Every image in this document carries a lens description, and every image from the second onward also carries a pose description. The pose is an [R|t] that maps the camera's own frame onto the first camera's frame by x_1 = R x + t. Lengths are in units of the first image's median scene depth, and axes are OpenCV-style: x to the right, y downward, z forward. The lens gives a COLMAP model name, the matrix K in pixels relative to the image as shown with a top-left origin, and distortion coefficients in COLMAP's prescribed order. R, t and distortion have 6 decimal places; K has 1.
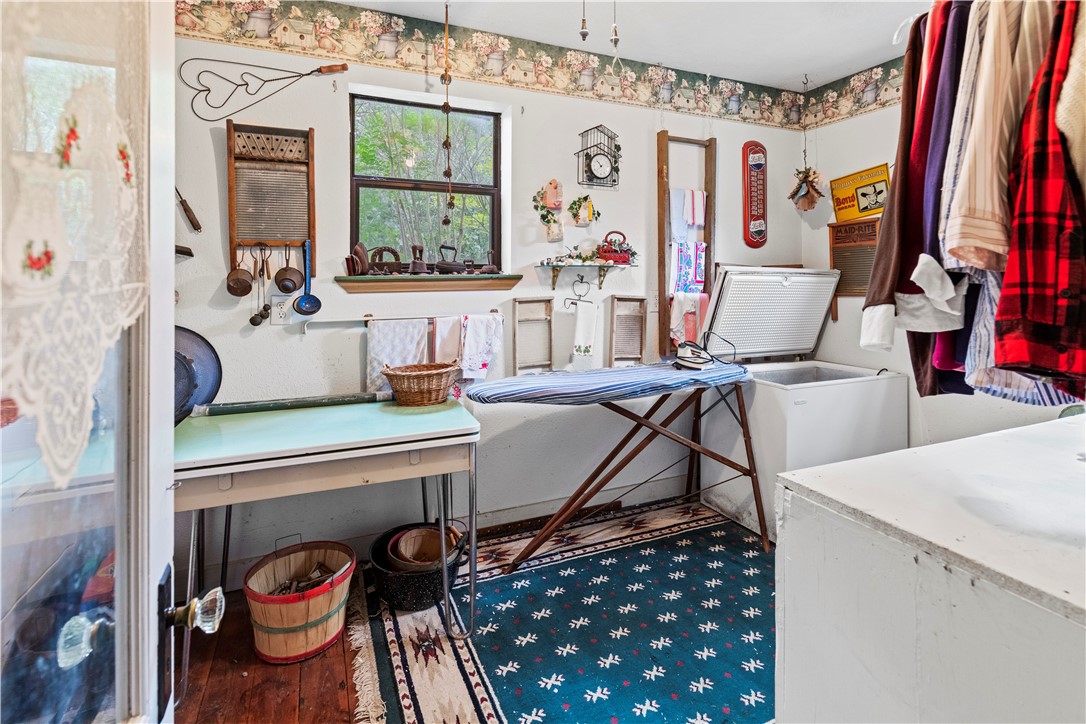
lens RADIAL K [[527.9, 0, 539.6], [0, 527.9, 280.0], [0, 0, 1]] dist [0.001795, -0.000076]
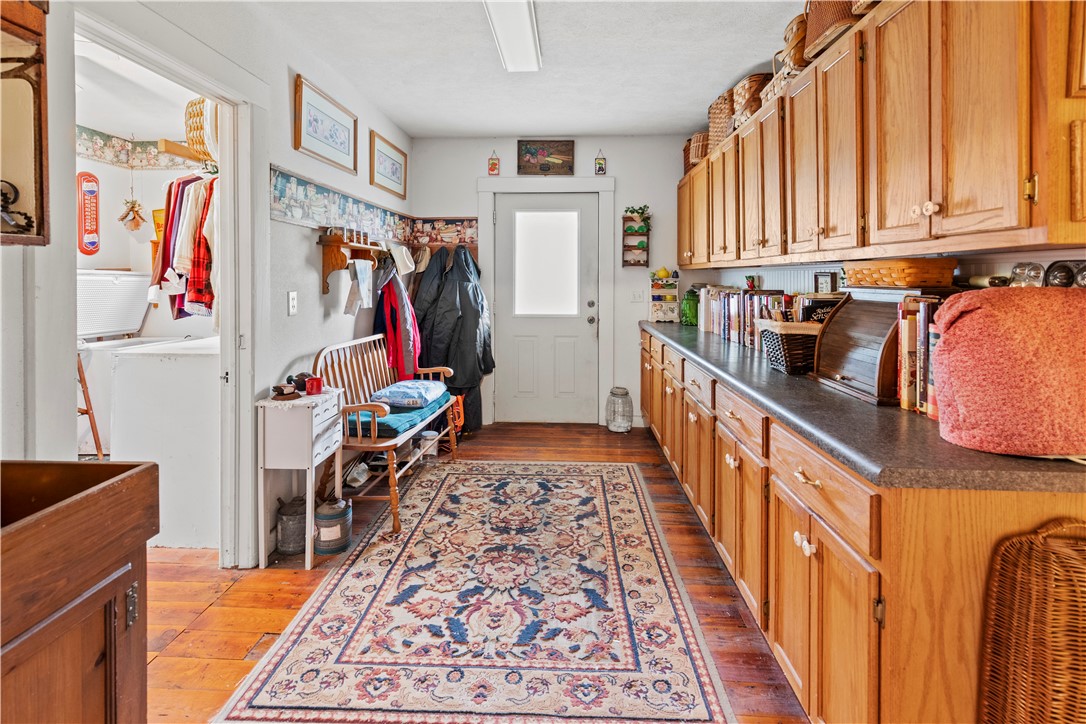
lens RADIAL K [[527.9, 0, 539.6], [0, 527.9, 280.0], [0, 0, 1]] dist [0.001795, -0.000076]
pose [[0.443600, 0.002459, 0.896222, -0.309383], [0.003611, 0.999983, -0.004531, 0.012237], [-0.896218, 0.005246, 0.443583, -0.666384]]
